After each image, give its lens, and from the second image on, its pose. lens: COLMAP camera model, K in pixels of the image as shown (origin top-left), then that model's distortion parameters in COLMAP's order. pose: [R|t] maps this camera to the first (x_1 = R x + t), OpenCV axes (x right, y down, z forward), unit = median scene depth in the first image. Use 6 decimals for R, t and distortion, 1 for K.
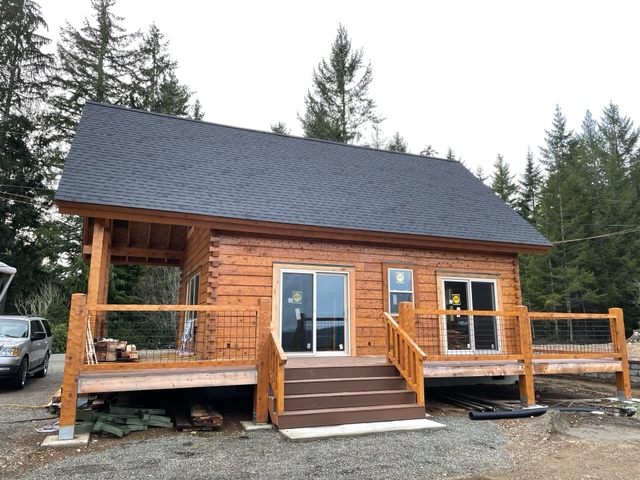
lens RADIAL K [[481.8, 0, 316.8], [0, 481.8, 242.5], [0, 0, 1]] dist [0.041565, -0.046350]
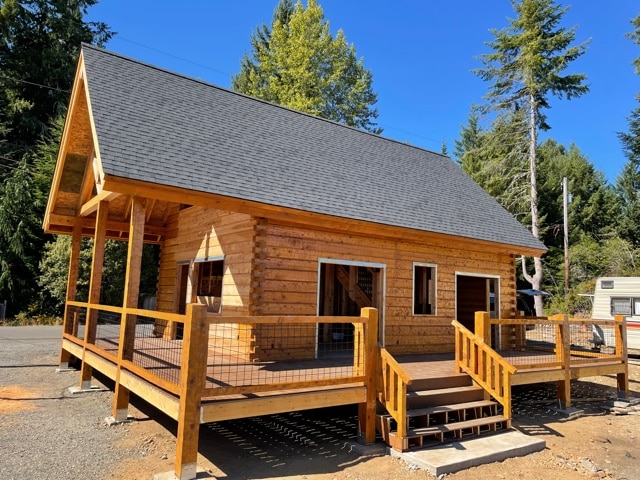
lens RADIAL K [[481.8, 0, 324.1], [0, 481.8, 238.8], [0, 0, 1]] dist [0.041565, -0.046350]
pose [[0.969902, 0.064616, 0.234766, -0.308381], [-0.077770, 0.995853, 0.047200, -0.038921], [-0.230743, -0.064037, 0.970905, 0.100633]]
